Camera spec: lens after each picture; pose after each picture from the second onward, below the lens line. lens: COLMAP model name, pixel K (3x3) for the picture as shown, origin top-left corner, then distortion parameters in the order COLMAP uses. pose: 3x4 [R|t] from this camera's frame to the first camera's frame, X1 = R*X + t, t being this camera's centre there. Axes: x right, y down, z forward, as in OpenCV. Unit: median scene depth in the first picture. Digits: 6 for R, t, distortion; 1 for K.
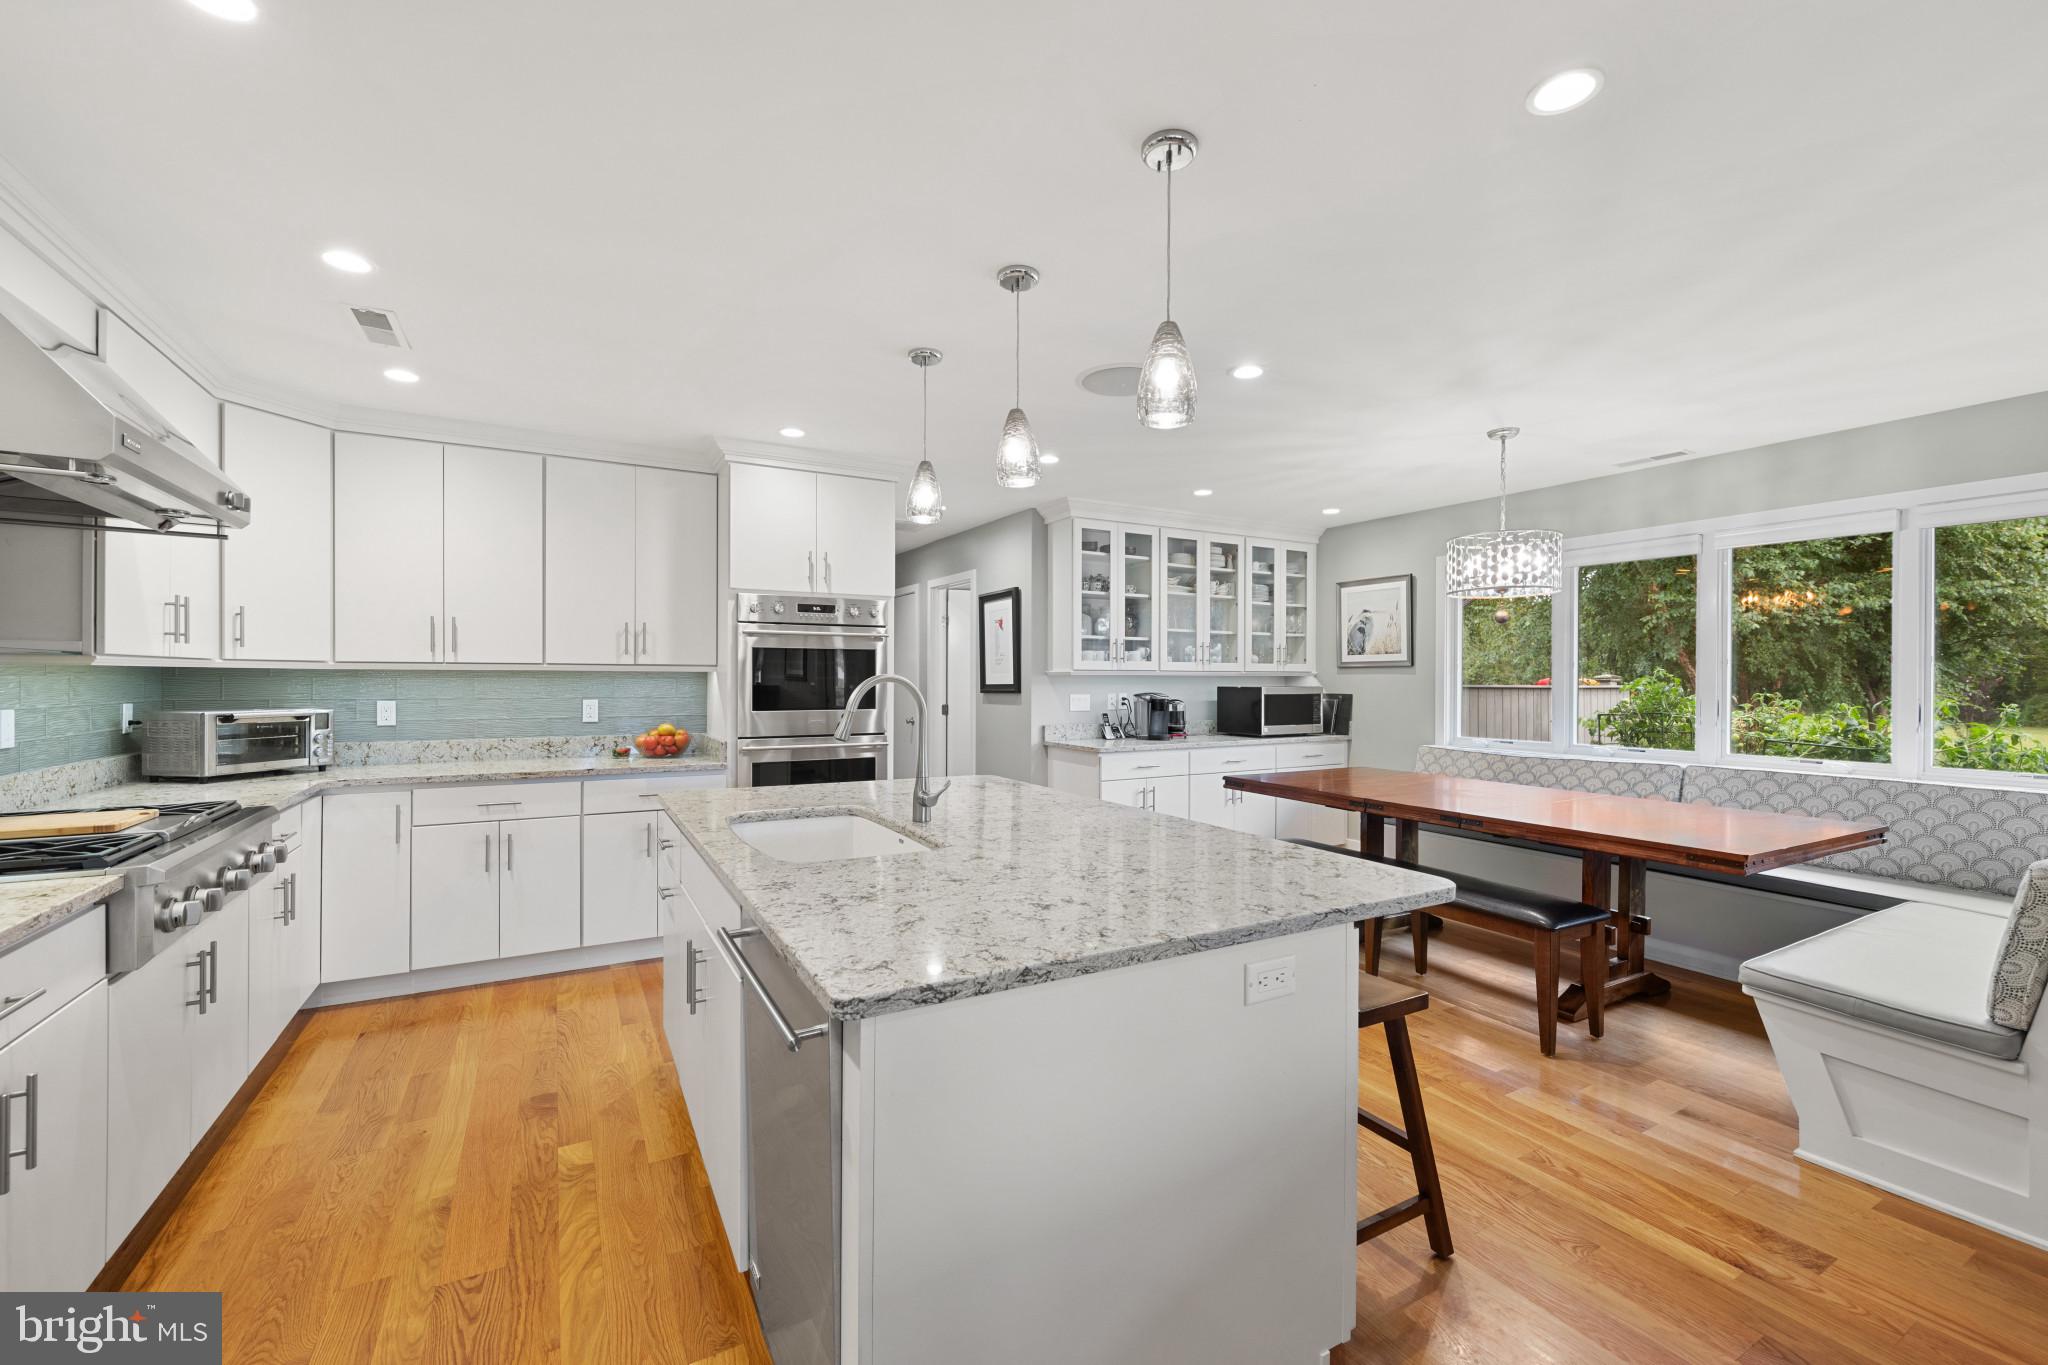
lens RADIAL K [[853.8, 0, 1024.3], [0, 853.8, 681.1], [0, 0, 1]] dist [0.002078, 0.000019]
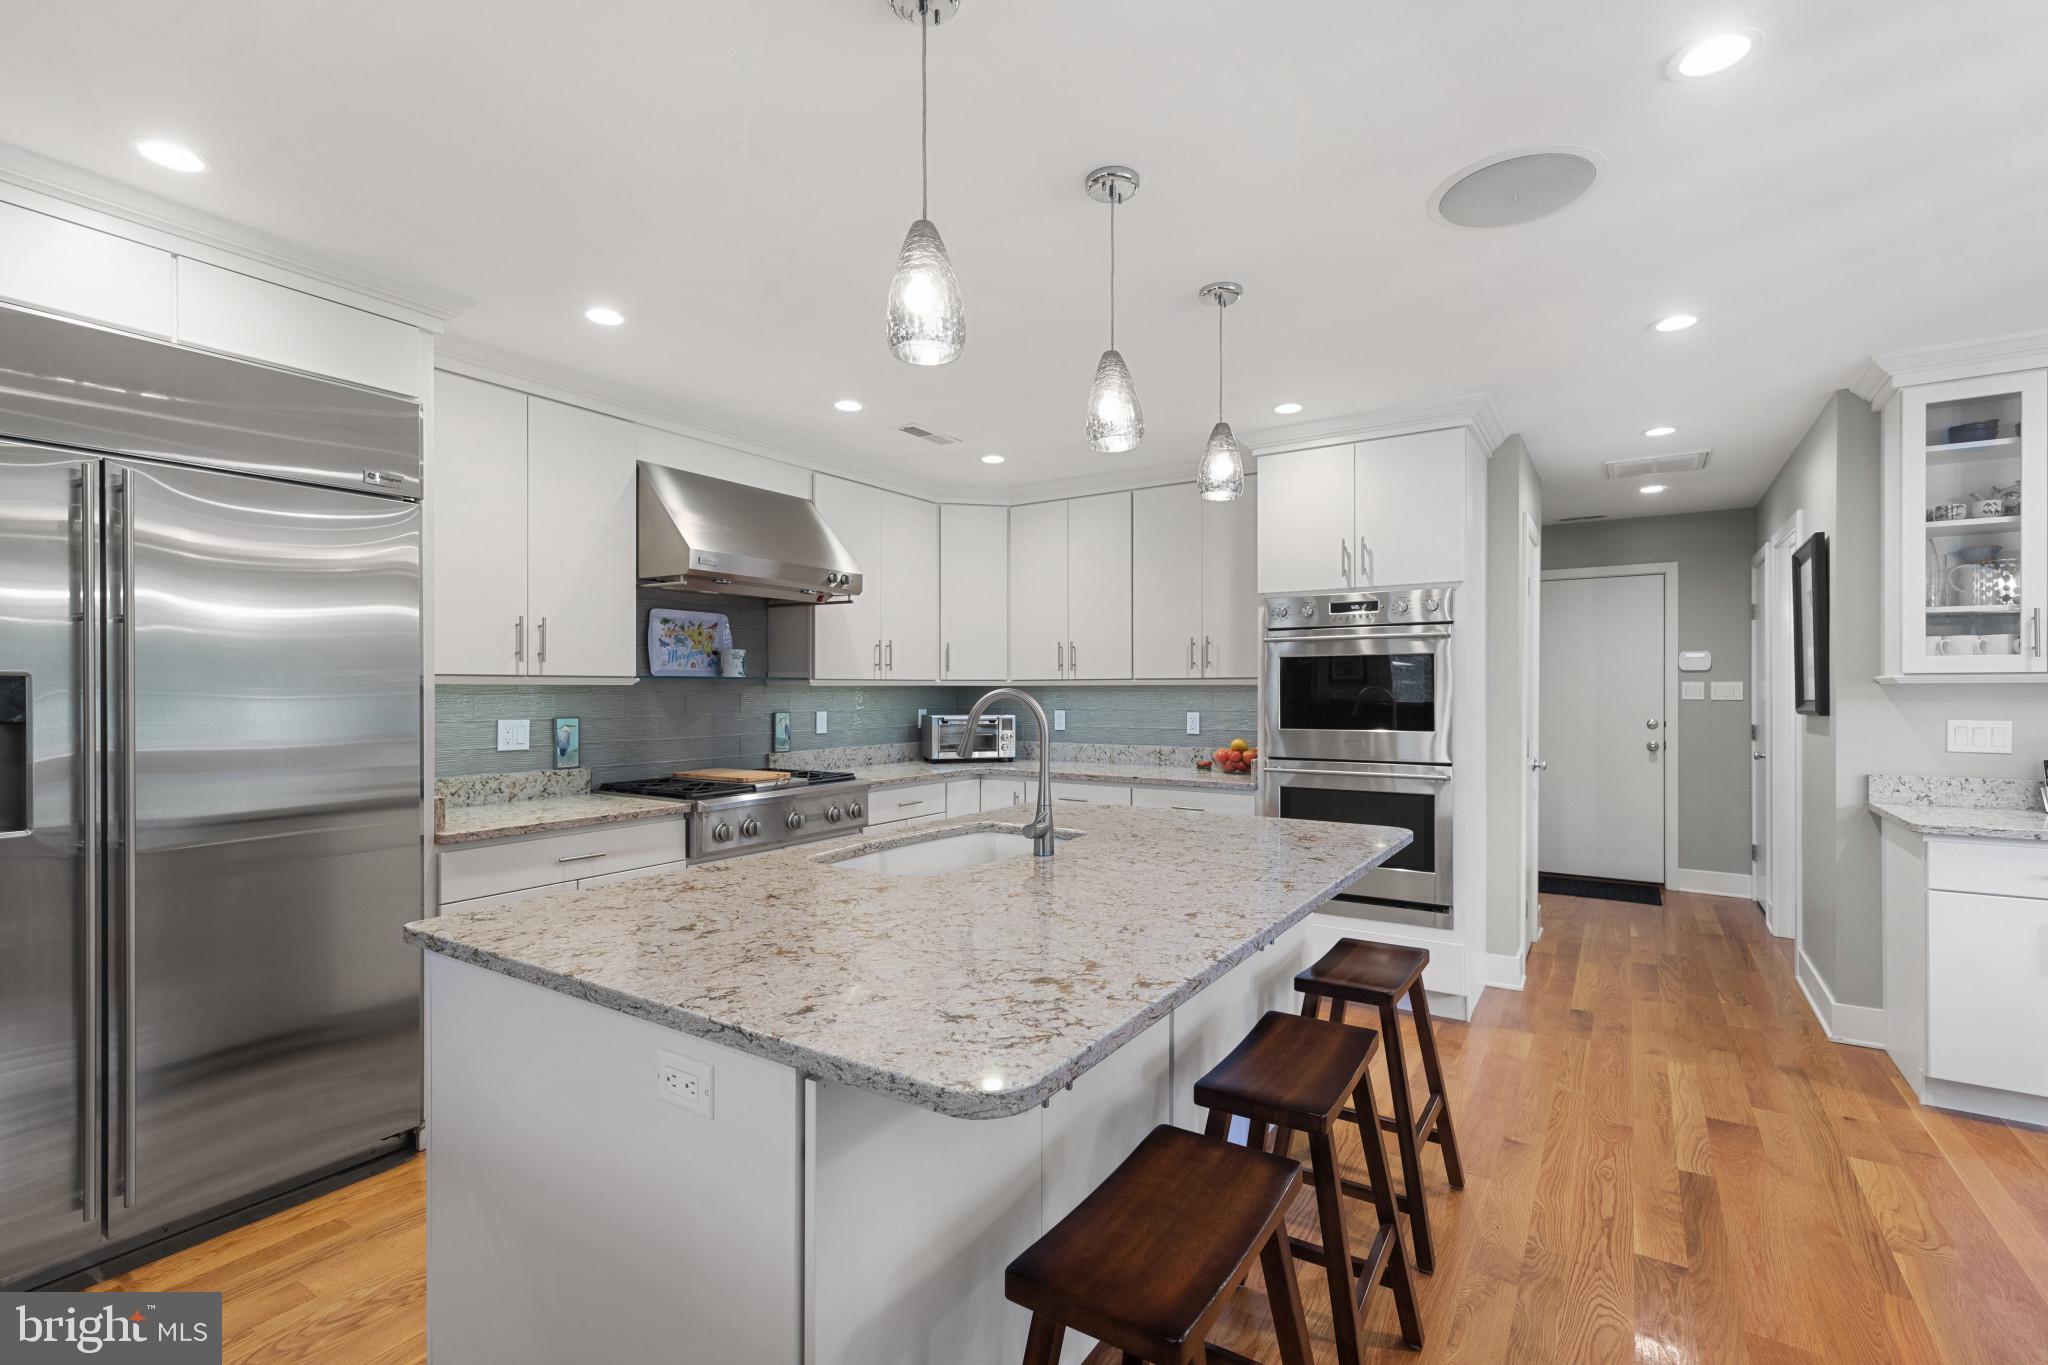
lens RADIAL K [[922.3, 0, 1019.5], [0, 922.3, 689.8], [0, 0, 1]] dist [0.010358, -0.000043]
pose [[0.456159, -0.003981, -0.889890, 0.421306], [-0.000040, 0.999990, -0.004495, -0.001123], [0.889898, 0.002086, 0.456154, 0.318778]]
